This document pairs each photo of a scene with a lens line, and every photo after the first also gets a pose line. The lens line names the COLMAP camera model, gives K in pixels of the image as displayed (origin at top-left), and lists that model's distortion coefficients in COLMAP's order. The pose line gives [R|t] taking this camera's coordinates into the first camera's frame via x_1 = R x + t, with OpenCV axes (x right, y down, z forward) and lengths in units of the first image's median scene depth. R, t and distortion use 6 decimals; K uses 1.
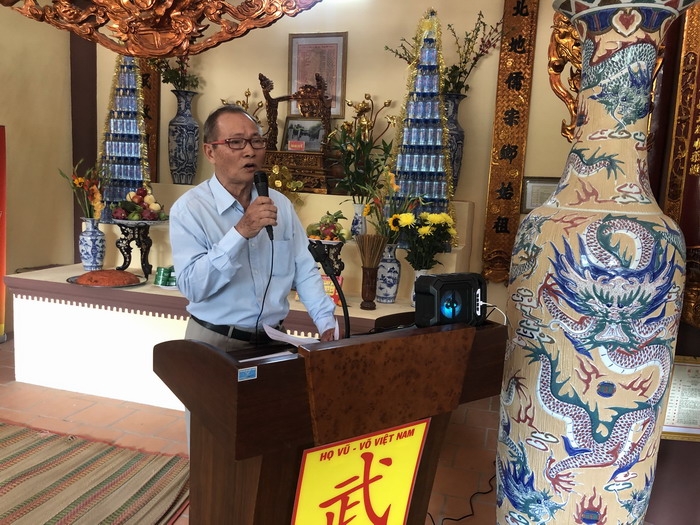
lens RADIAL K [[557.1, 0, 350.0], [0, 557.1, 262.5], [0, 0, 1]] dist [0.039049, -0.061491]
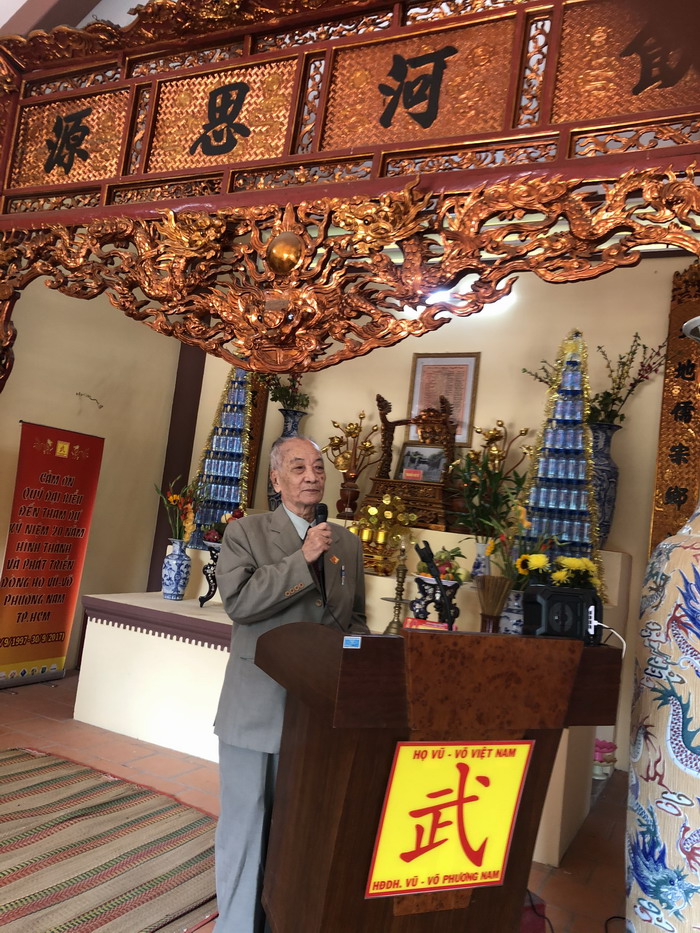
lens RADIAL K [[742.5, 0, 350.0], [0, 742.5, 466.5], [0, 0, 1]] dist [0.039049, -0.061491]
pose [[0.982573, 0.047956, -0.179584, 0.018760], [-0.088571, 0.970203, -0.225525, 0.062445], [0.163417, 0.237501, 0.957543, -0.155523]]
